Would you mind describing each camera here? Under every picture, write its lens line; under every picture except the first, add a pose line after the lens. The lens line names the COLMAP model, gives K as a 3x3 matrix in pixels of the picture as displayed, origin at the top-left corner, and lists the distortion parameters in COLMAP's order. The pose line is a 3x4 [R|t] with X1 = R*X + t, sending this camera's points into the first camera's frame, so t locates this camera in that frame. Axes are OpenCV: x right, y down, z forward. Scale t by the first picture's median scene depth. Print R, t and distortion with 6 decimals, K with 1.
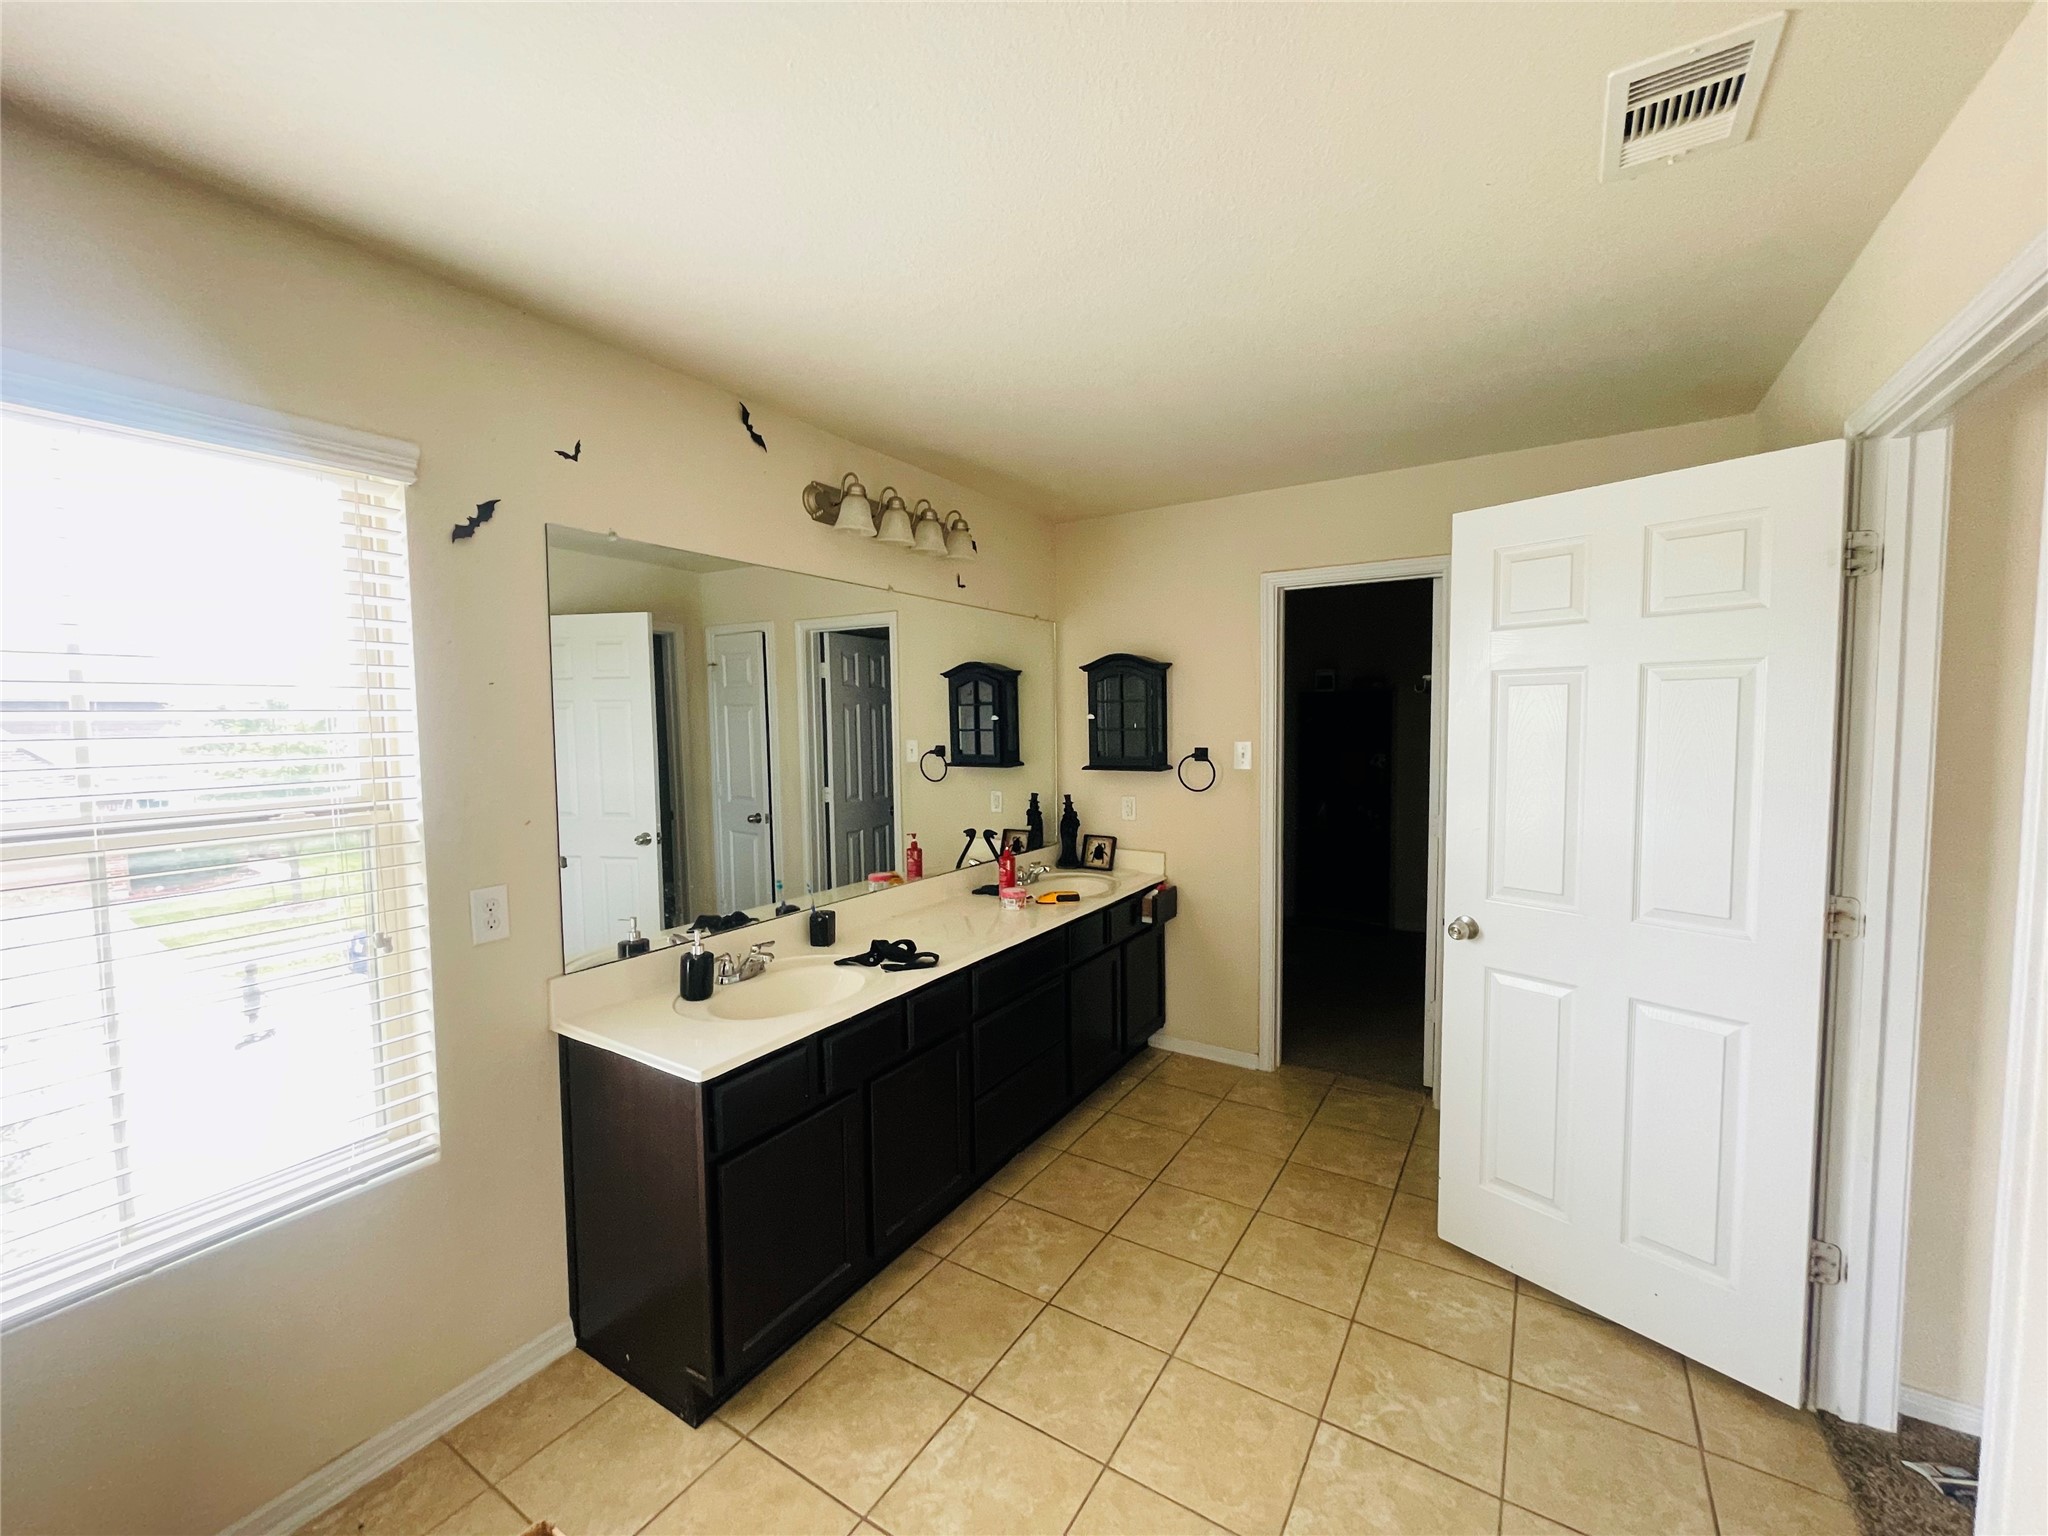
lens RADIAL K [[828.4, 0, 1025.8], [0, 828.4, 767.0], [0, 0, 1]] dist [-0.002282, -0.000410]
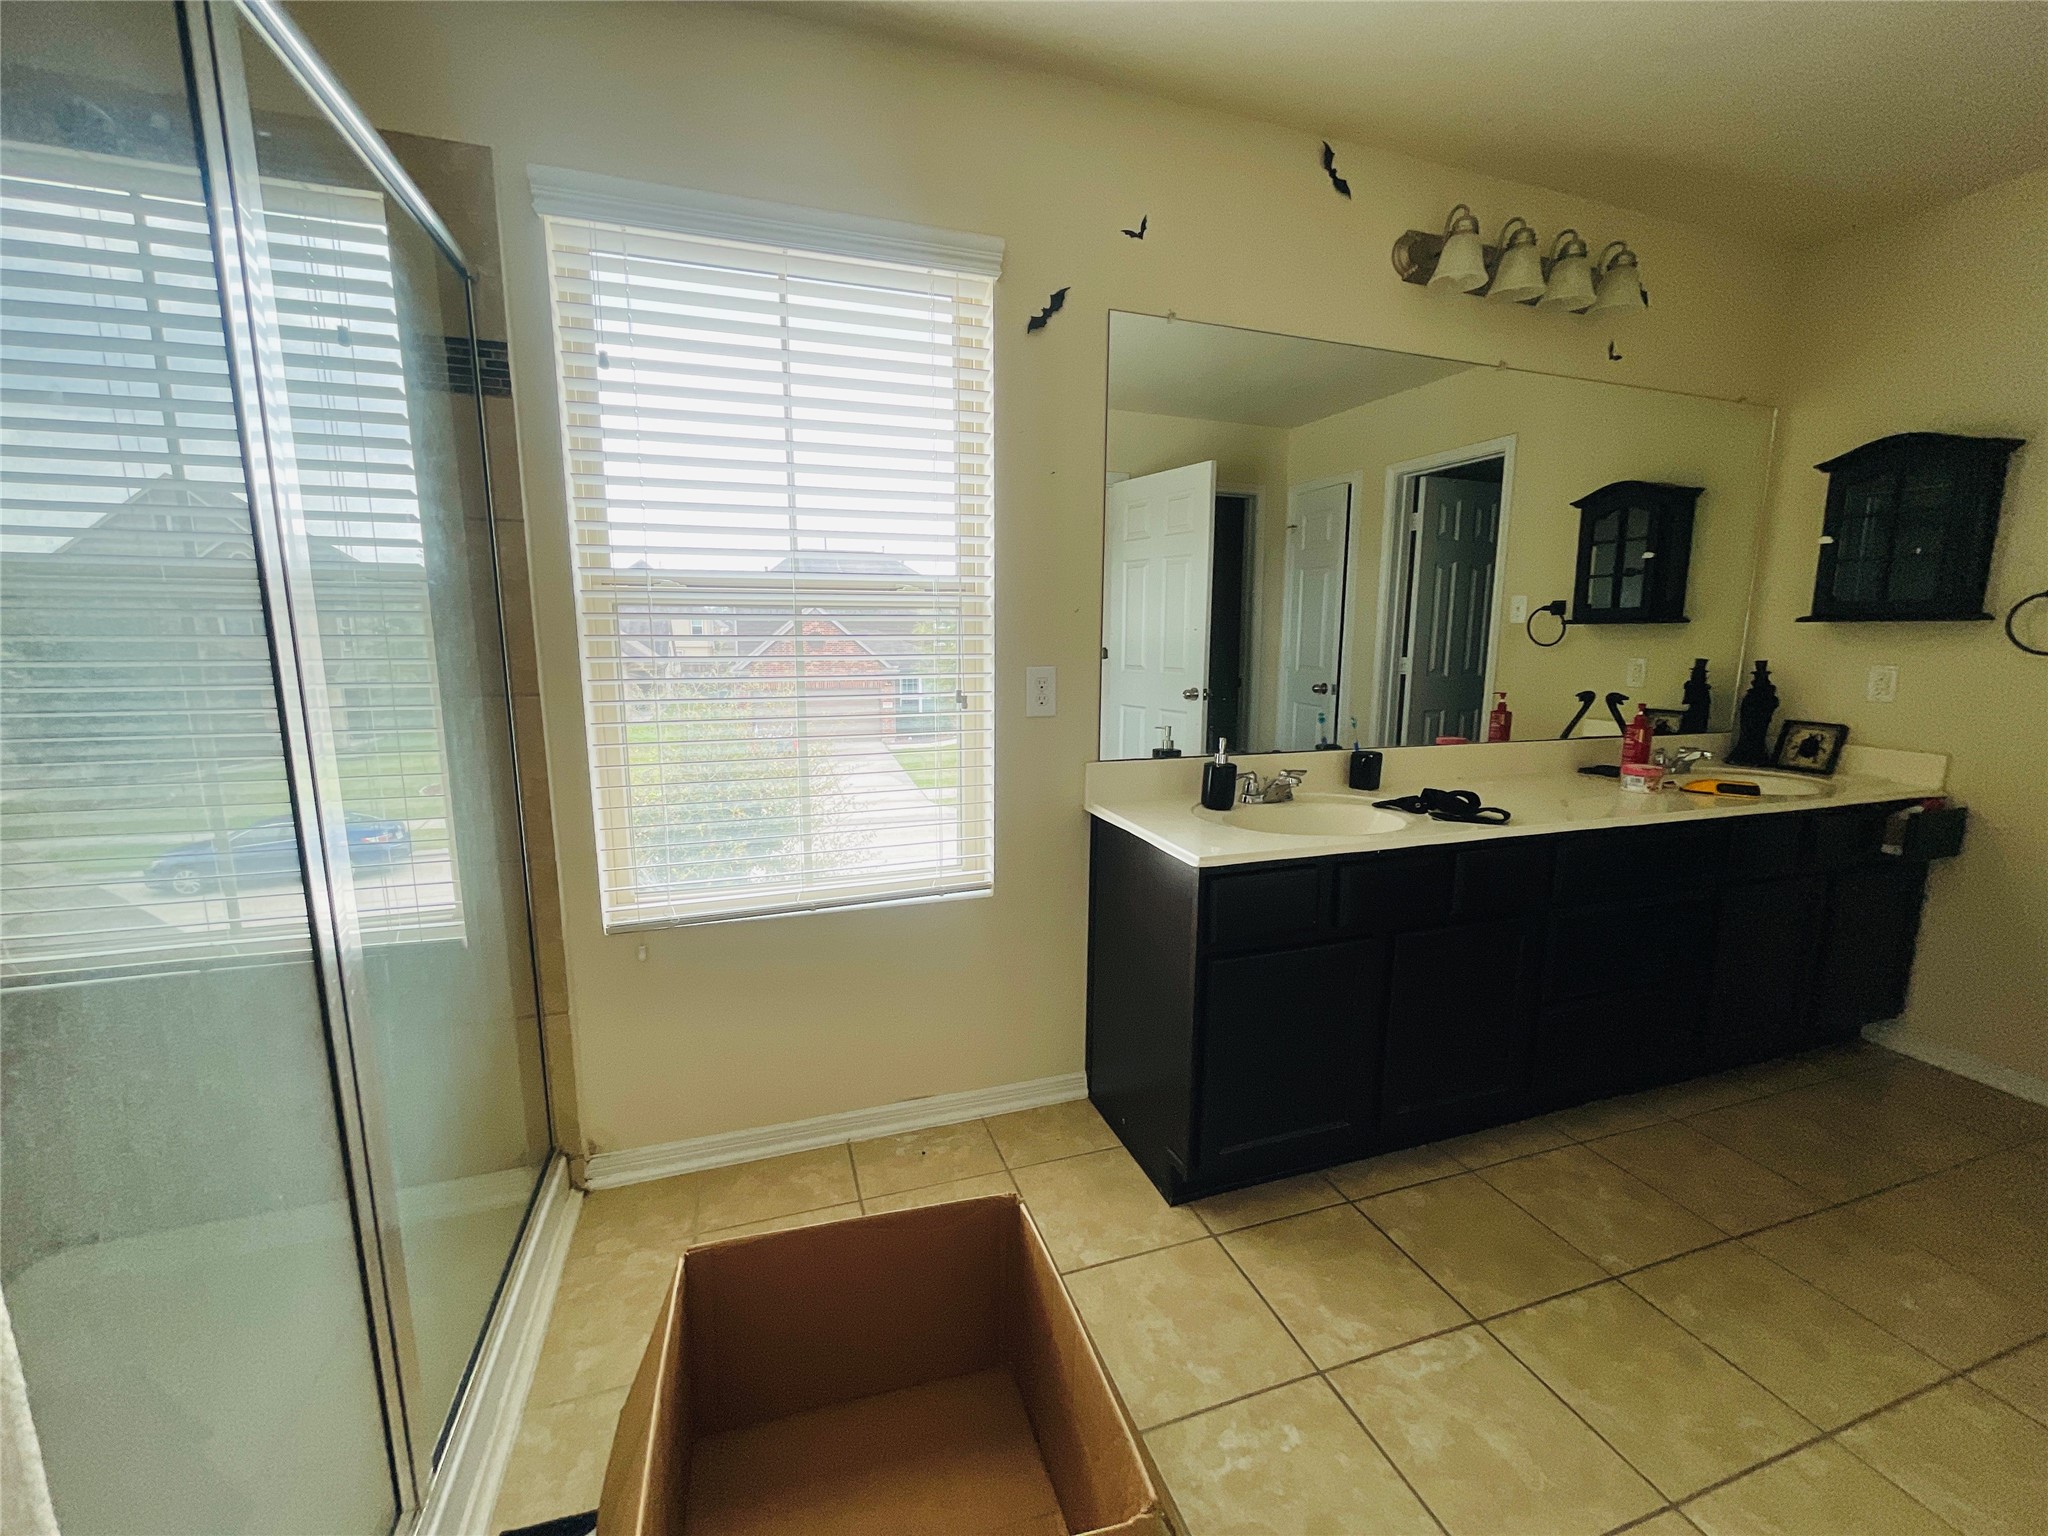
lens RADIAL K [[828.4, 0, 1022.4], [0, 828.4, 767.5], [0, 0, 1]] dist [-0.002282, -0.000410]
pose [[0.772051, 0.115706, -0.624939, 0.023709], [-0.050032, 0.991302, 0.121727, 0.109569], [0.633588, -0.062713, 0.771125, 0.097477]]
